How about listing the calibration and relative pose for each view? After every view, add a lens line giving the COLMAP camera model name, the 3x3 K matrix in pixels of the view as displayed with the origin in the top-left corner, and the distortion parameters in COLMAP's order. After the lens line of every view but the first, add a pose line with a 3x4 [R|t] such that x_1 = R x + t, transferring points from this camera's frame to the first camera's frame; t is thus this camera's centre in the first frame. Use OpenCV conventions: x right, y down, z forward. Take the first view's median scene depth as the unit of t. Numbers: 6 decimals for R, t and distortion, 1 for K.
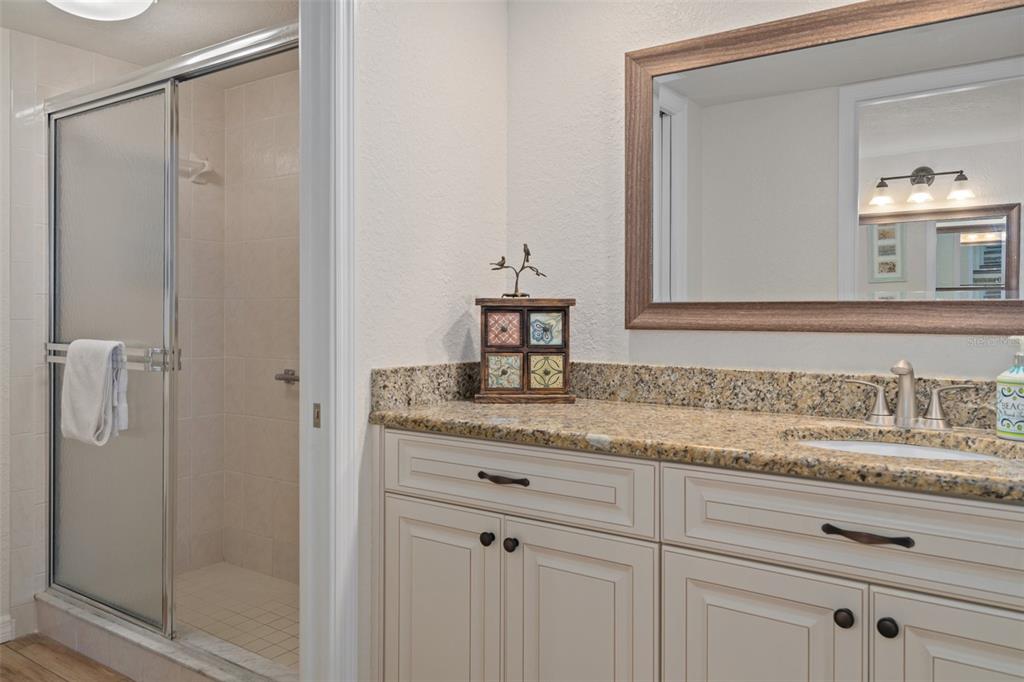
lens RADIAL K [[737.6, 0, 513.0], [0, 737.6, 322.9], [0, 0, 1]] dist [0.014069, -0.007266]
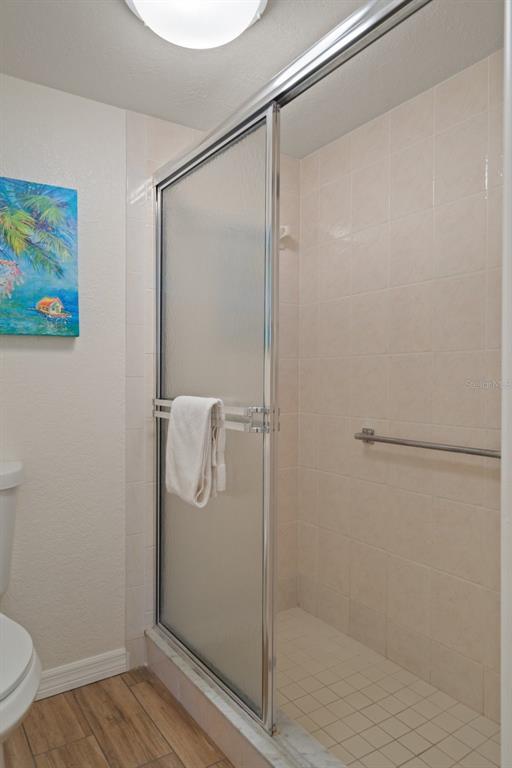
lens RADIAL K [[550.4, 0, 256.0], [0, 550.4, 383.9], [0, 0, 1]] dist [0.013333, -0.002312]
pose [[0.925939, 0.001253, -0.377672, -0.212635], [-0.001305, 0.999999, 0.000118, 0.005532], [0.377671, 0.000383, 0.925940, 0.351402]]
